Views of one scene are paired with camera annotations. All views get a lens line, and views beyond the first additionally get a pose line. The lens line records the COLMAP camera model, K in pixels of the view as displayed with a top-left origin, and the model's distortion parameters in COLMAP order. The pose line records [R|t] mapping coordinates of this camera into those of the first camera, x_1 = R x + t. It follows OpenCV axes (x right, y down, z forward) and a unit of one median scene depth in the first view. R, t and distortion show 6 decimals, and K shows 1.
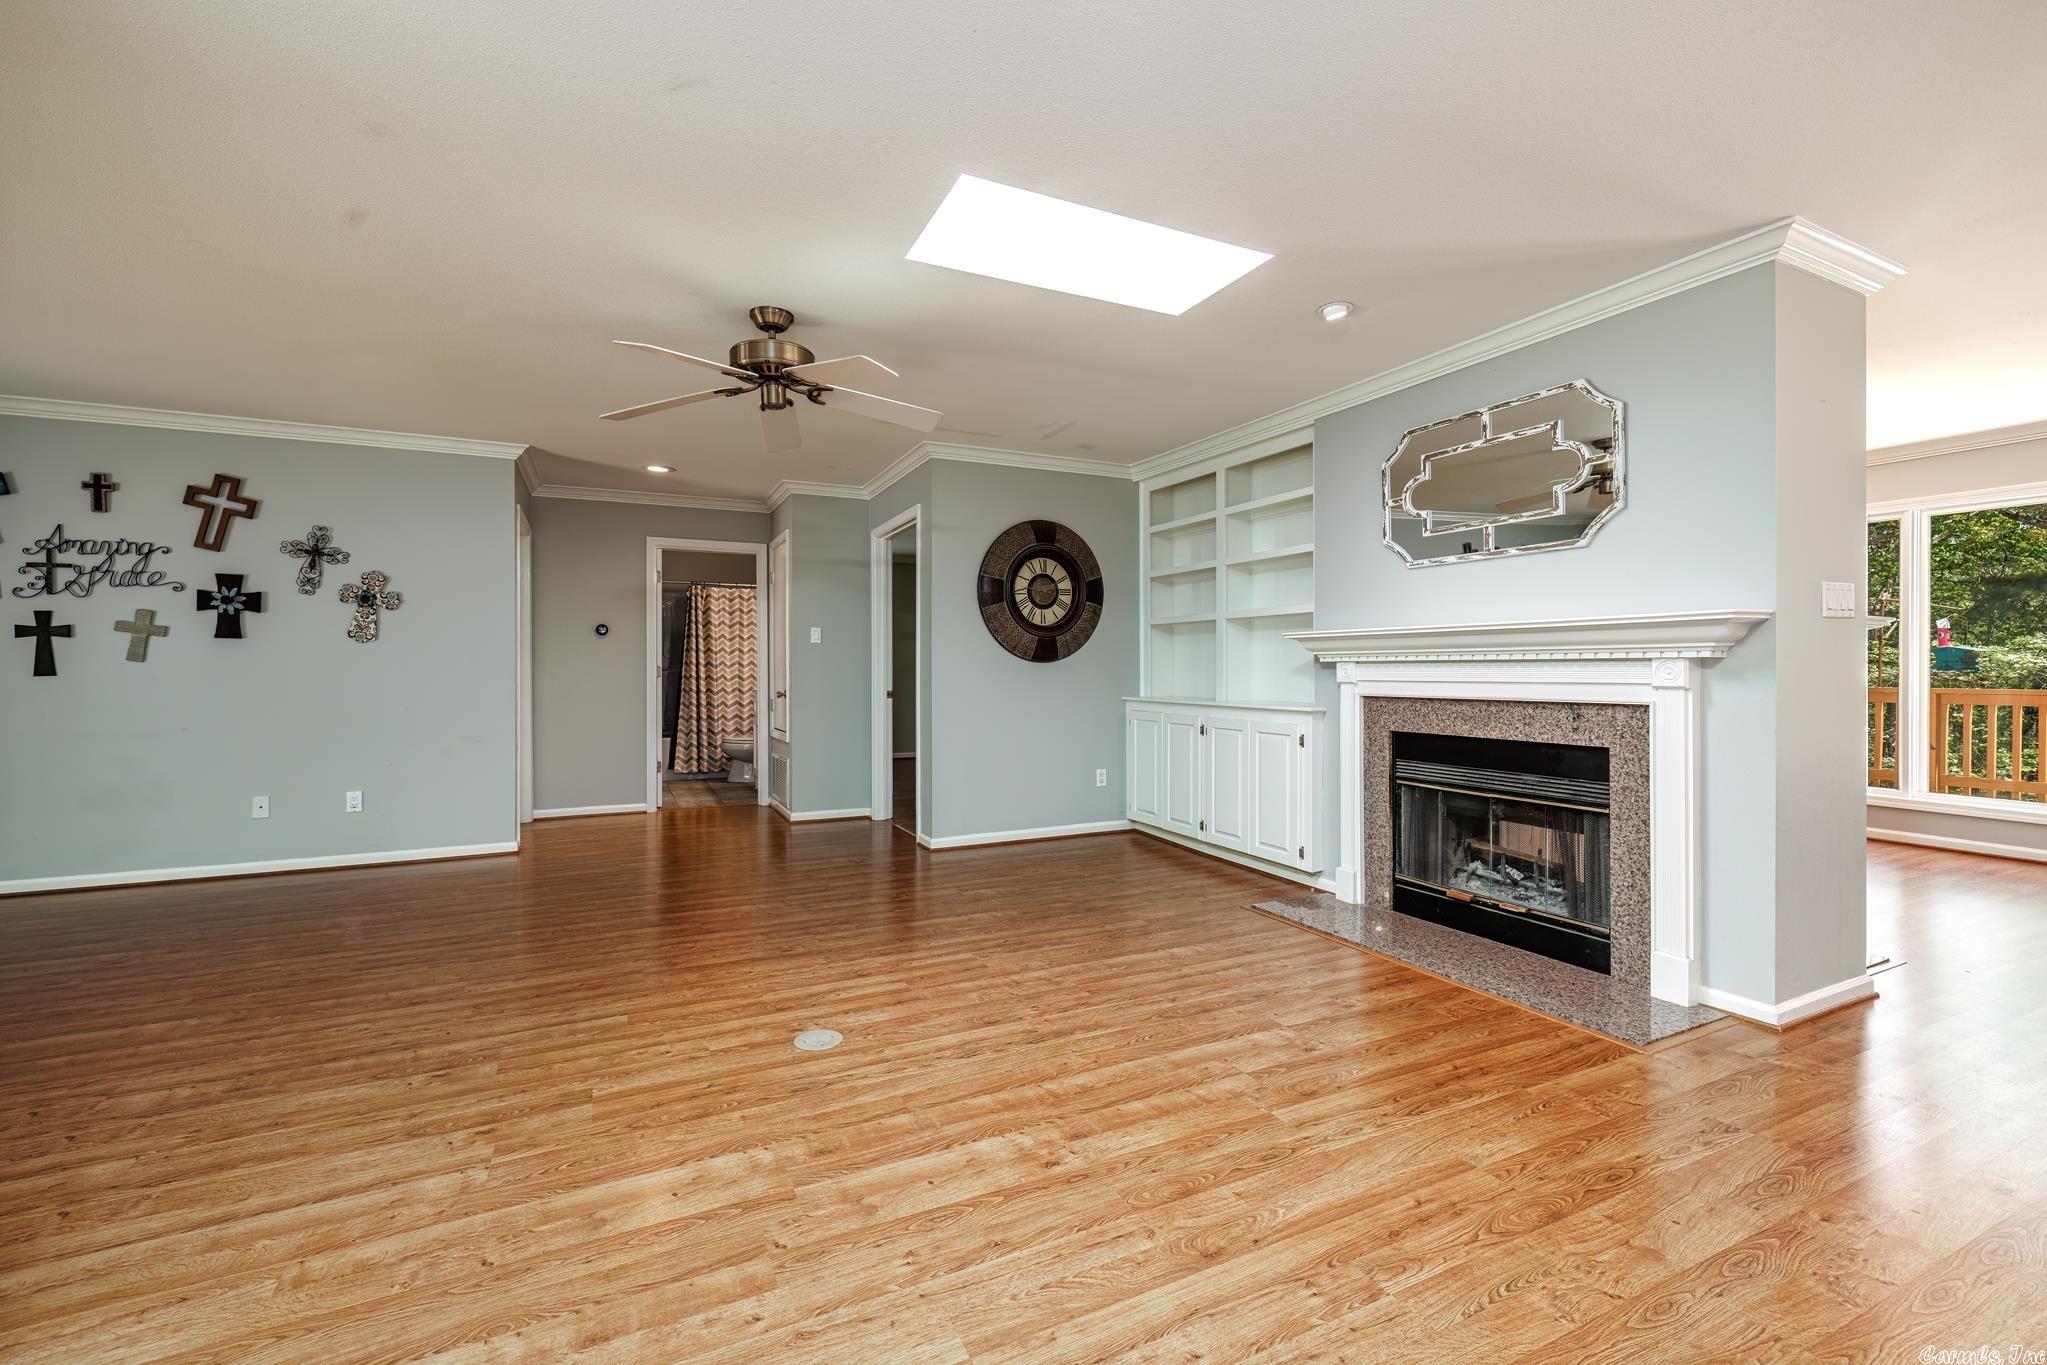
lens RADIAL K [[862.0, 0, 1025.8], [0, 862.0, 675.7], [0, 0, 1]] dist [0.001205, 0.000069]
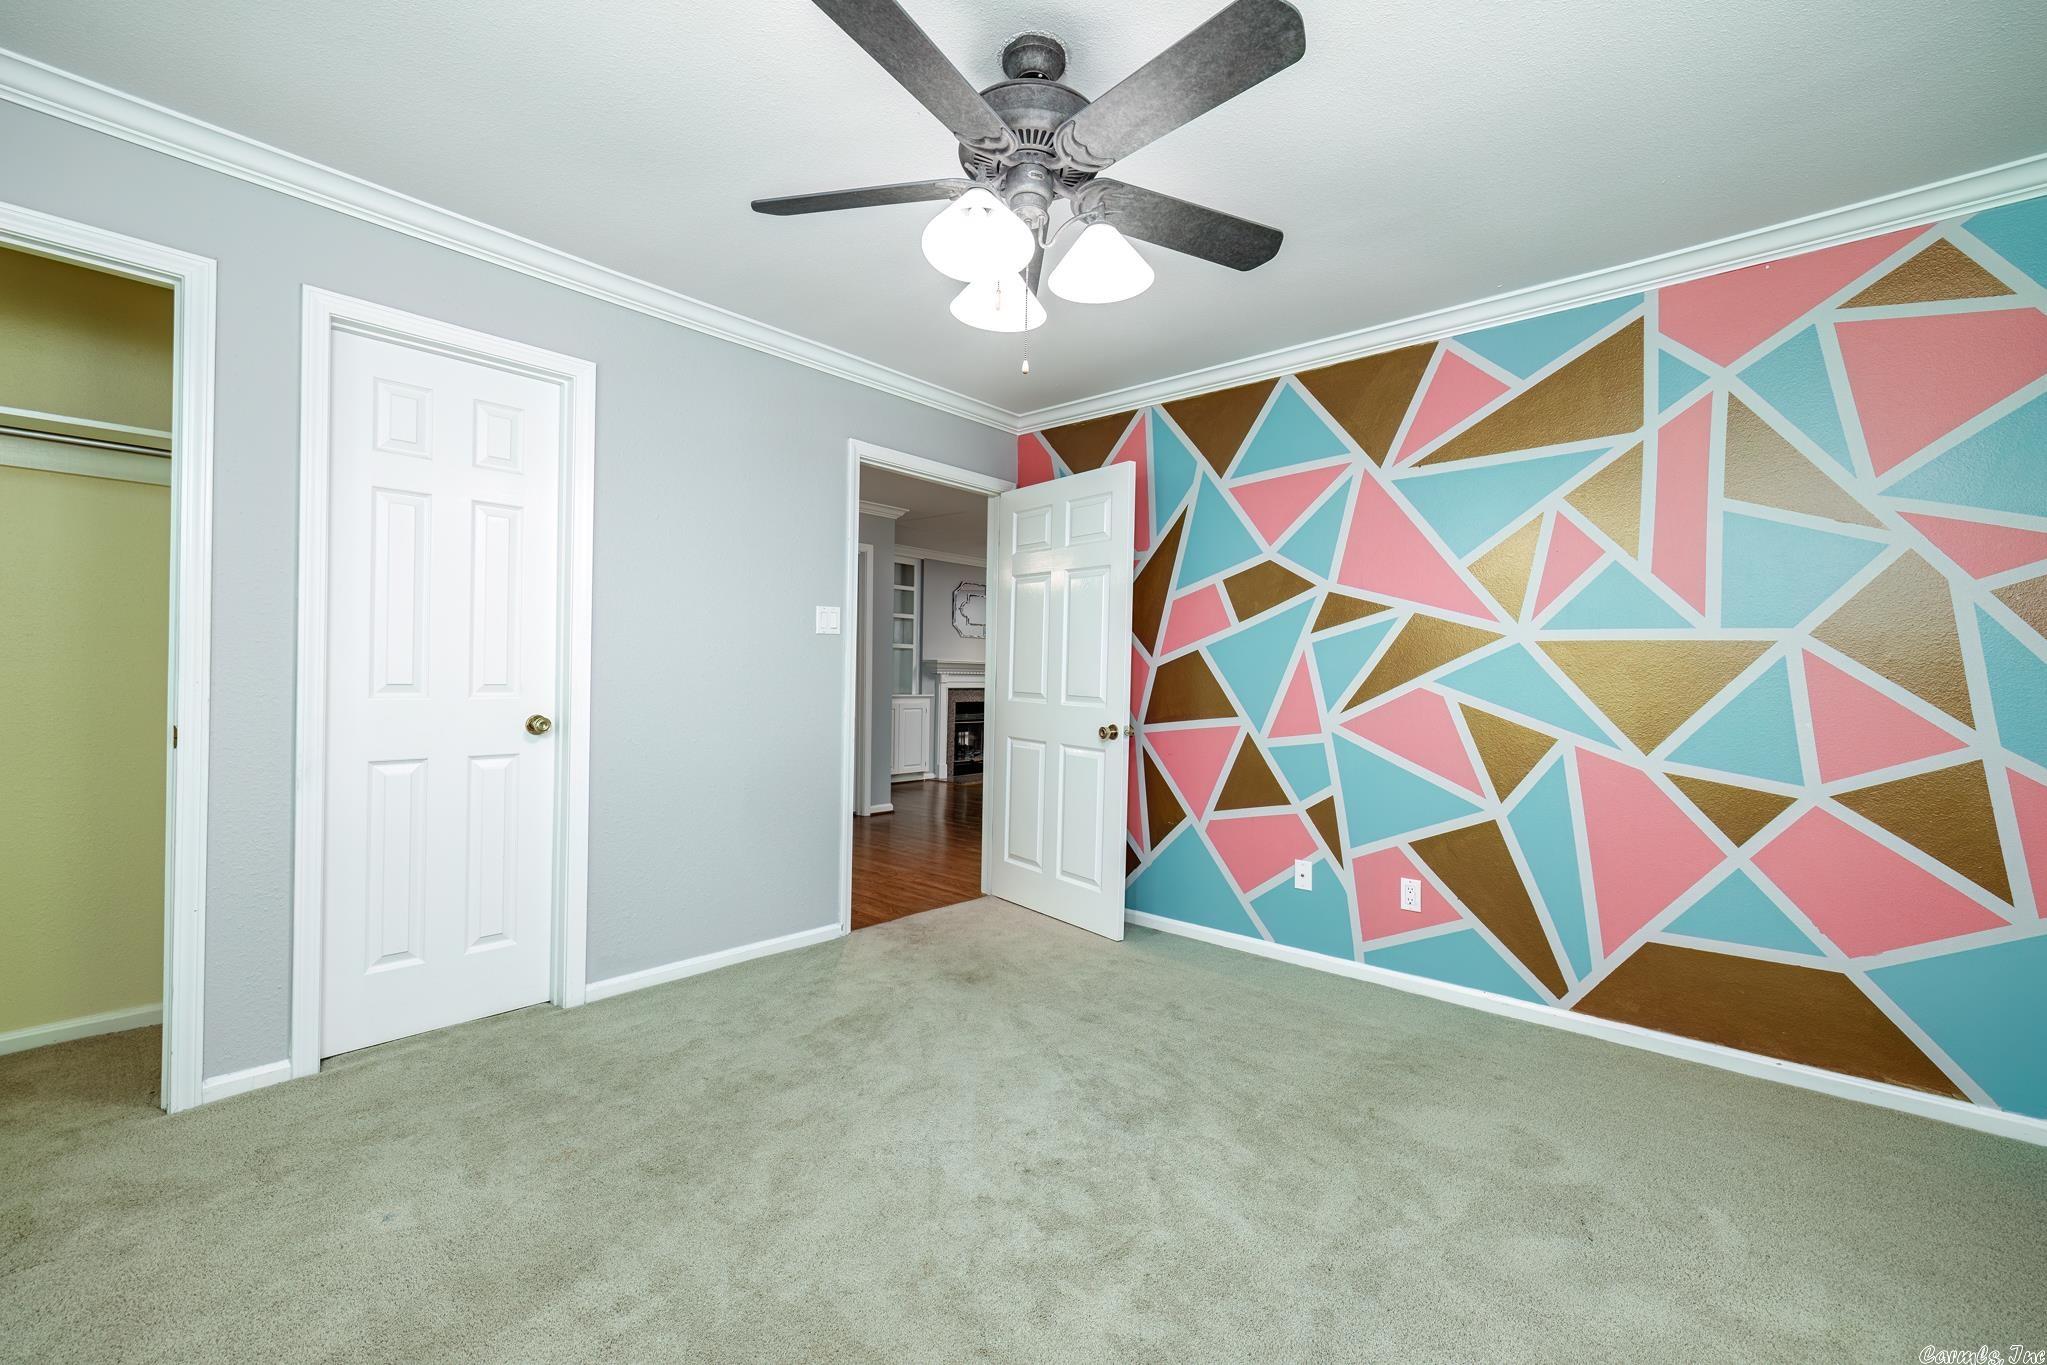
lens RADIAL K [[862.0, 0, 1025.8], [0, 862.0, 675.7], [0, 0, 1]] dist [0.001205, 0.000069]
pose [[-0.407767, -0.009318, 0.913038, -1.824902], [-0.012098, 0.999915, 0.004802, -0.024711], [-0.913006, -0.009087, -0.407845, 1.760087]]
